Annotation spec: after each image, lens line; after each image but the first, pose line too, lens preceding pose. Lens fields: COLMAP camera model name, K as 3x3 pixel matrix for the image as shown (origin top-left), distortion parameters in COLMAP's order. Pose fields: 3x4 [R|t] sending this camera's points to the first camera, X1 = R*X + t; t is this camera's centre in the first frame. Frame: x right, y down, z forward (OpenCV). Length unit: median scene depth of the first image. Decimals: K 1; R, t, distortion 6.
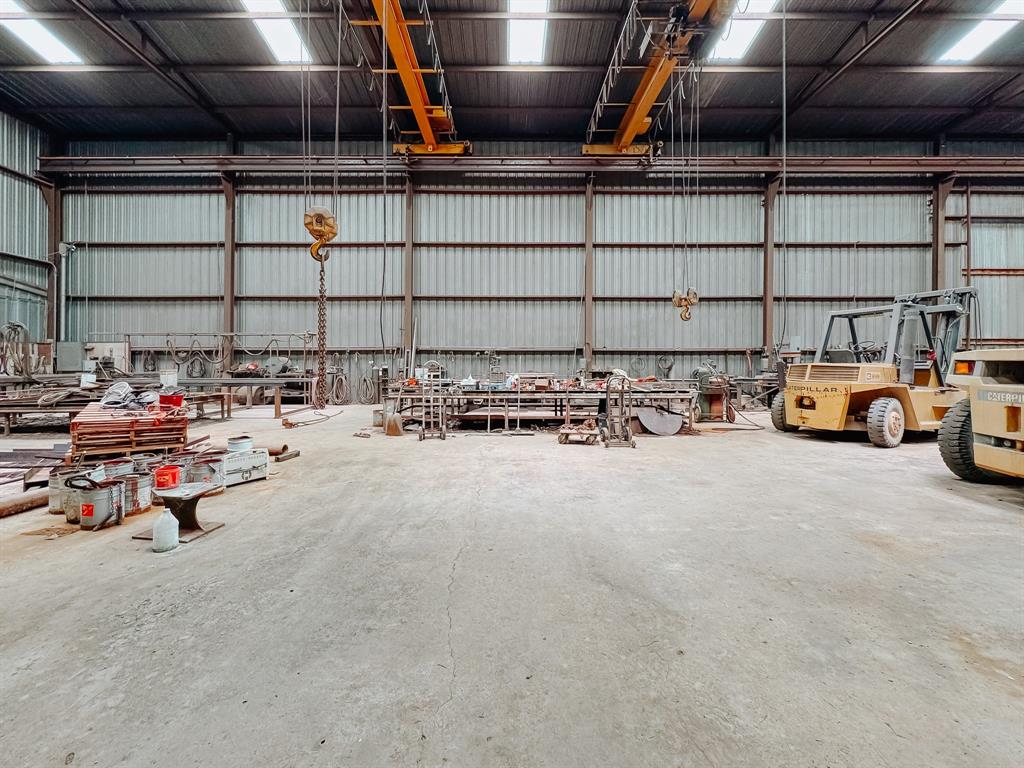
lens RADIAL K [[413.8, 0, 413.8], [0, 413.8, 361.7], [0, 0, 1]] dist [-0.002880, 0.000225]
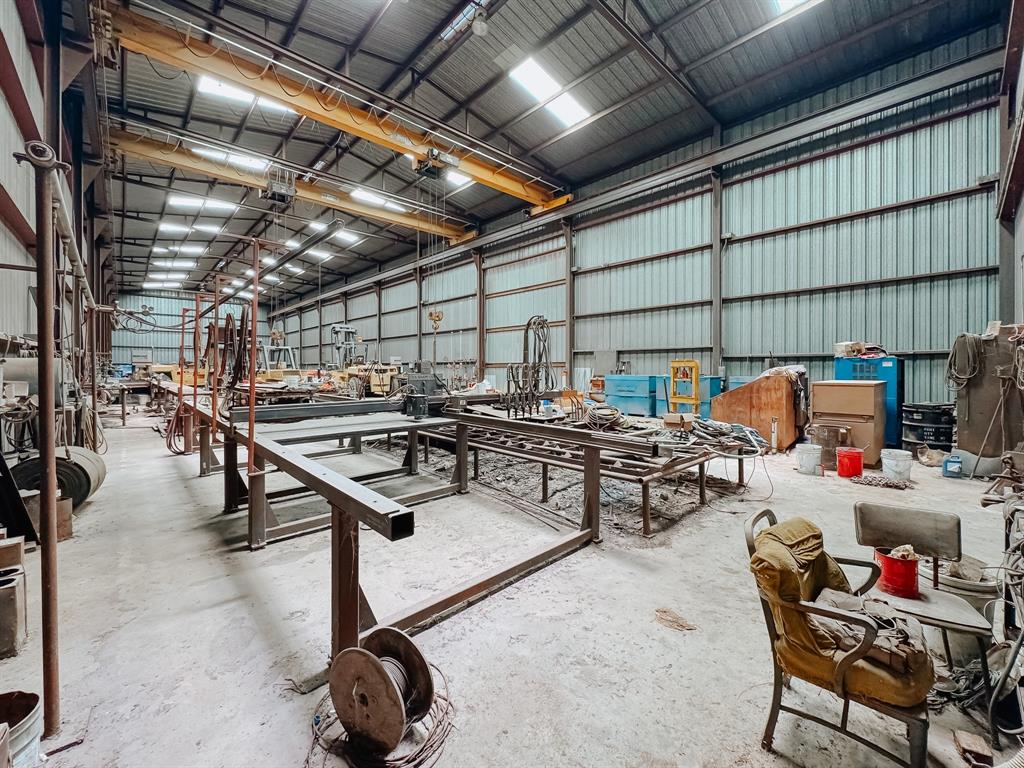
lens RADIAL K [[413.8, 0, 511.8], [0, 413.8, 381.9], [0, 0, 1]] dist [-0.002880, 0.000225]
pose [[0.686631, 0.021617, -0.726684, 0.422577], [0.000744, 0.999536, 0.030437, 0.000418], [0.727005, -0.021440, 0.686297, 0.008192]]
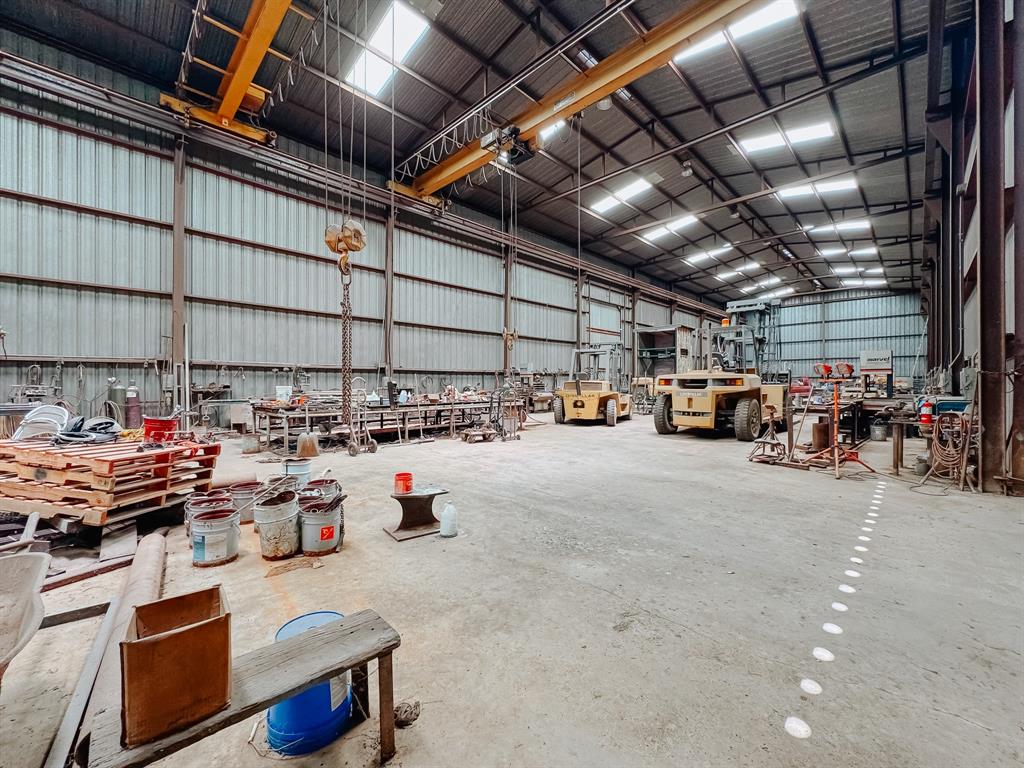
lens RADIAL K [[413.8, 0, 510.8], [0, 413.8, 380.7], [0, 0, 1]] dist [-0.002880, 0.000225]
pose [[0.702489, 0.002866, 0.711689, -0.141176], [-0.004030, 0.999992, -0.000050, 0.001479], [-0.711683, -0.002833, 0.702495, 0.005627]]
